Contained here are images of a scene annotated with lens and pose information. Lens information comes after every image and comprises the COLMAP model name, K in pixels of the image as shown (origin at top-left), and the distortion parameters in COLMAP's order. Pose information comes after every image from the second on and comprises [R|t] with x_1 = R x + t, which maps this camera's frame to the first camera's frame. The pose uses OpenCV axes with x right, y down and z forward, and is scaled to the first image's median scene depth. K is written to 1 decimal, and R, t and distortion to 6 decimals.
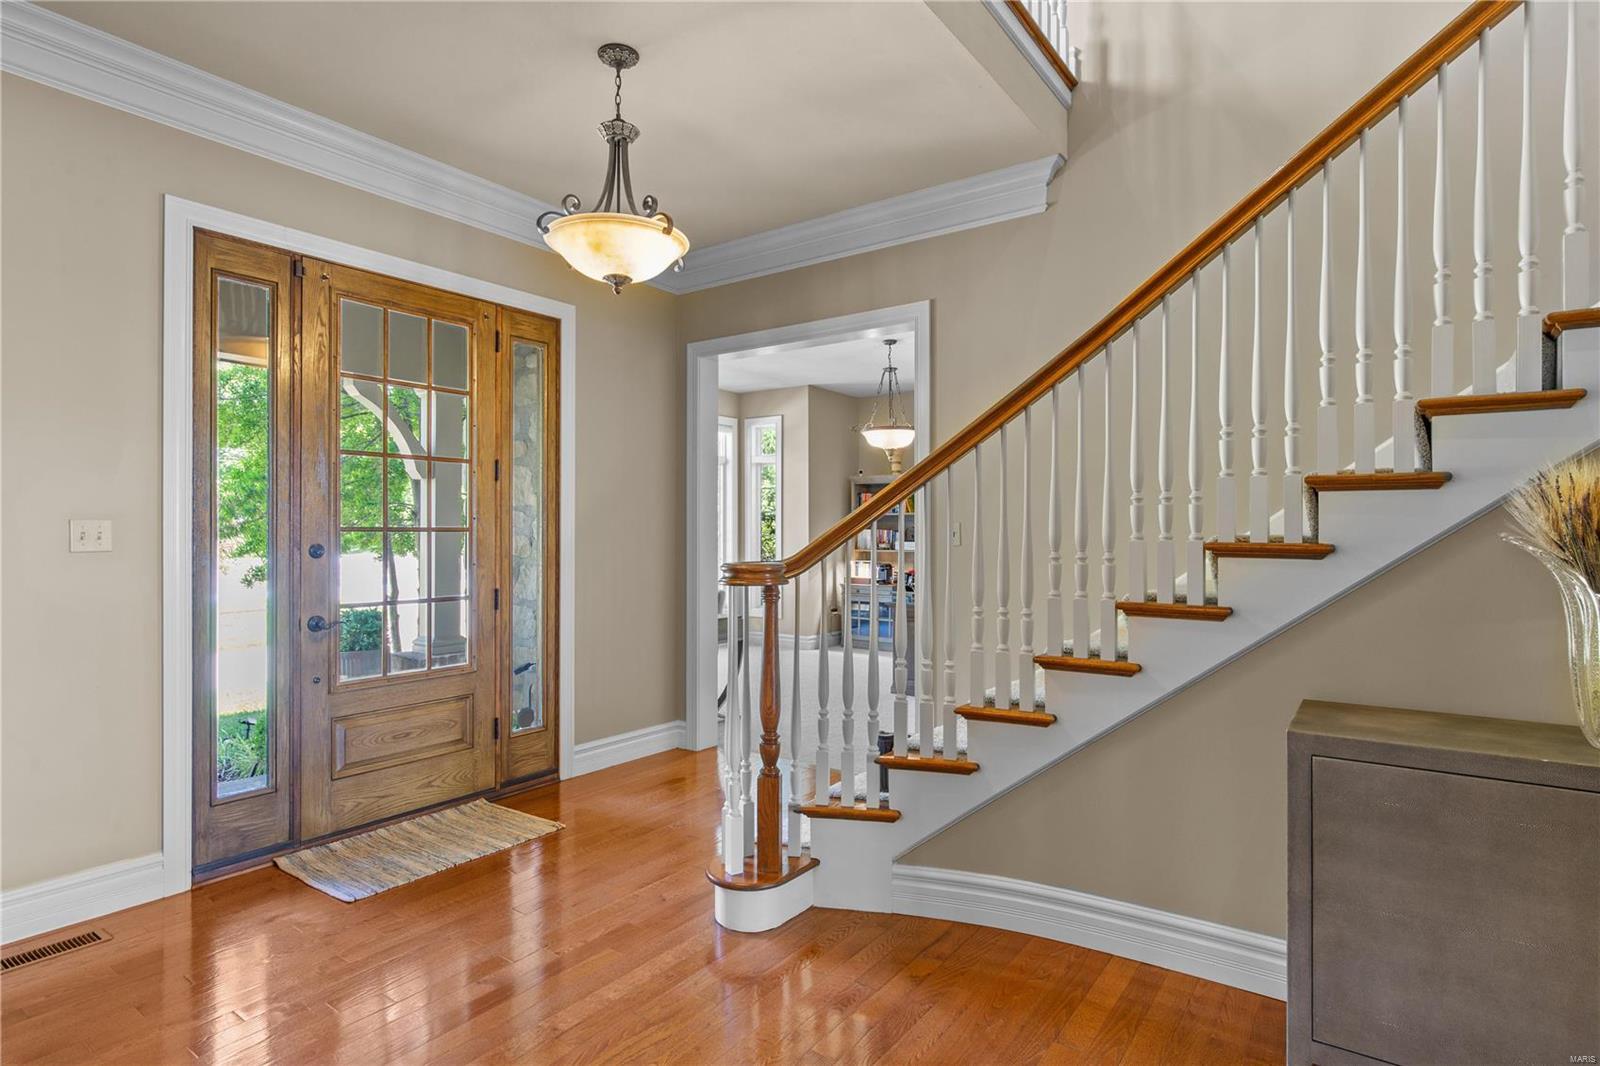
lens RADIAL K [[827.5, 0, 805.3], [0, 827.5, 531.4], [0, 0, 1]] dist [-0.000138, -0.000066]
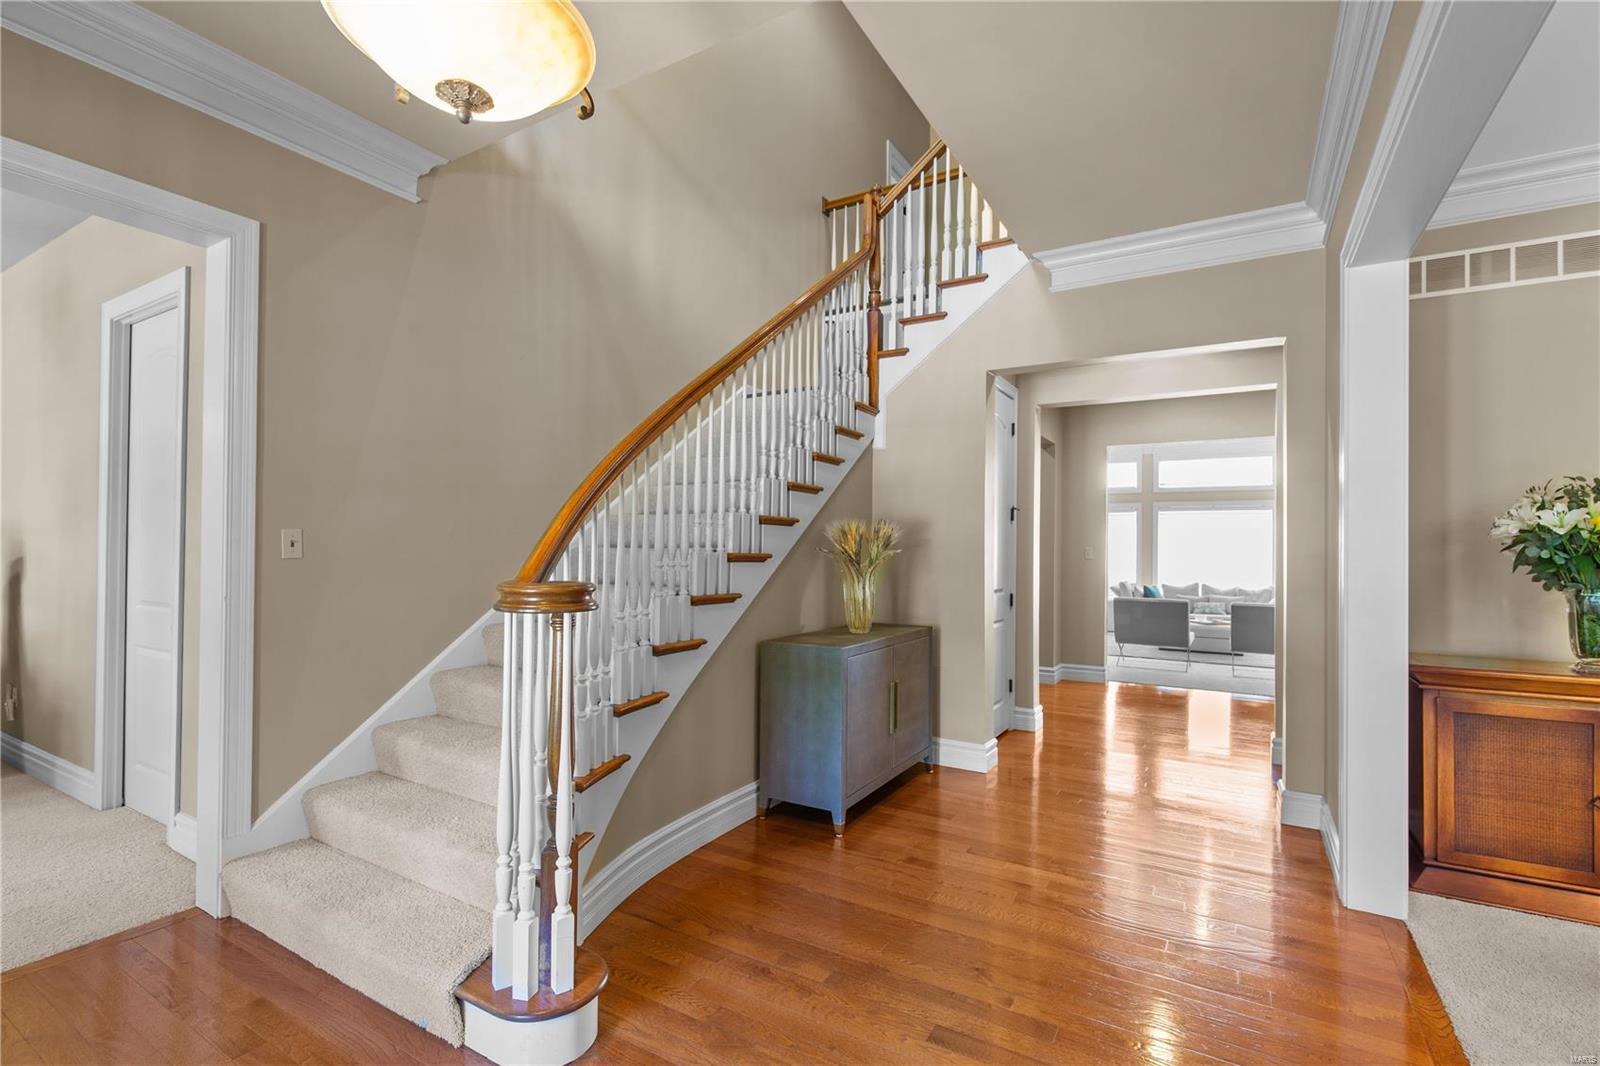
lens RADIAL K [[730.7, 0, 804.1], [0, 730.7, 543.0], [0, 0, 1]] dist [0.003565, 0.000336]
pose [[-0.090974, 0.000449, 0.995853, -0.890686], [-0.015079, 0.999885, -0.001828, -0.005856], [-0.995739, -0.015183, -0.090957, 0.964440]]
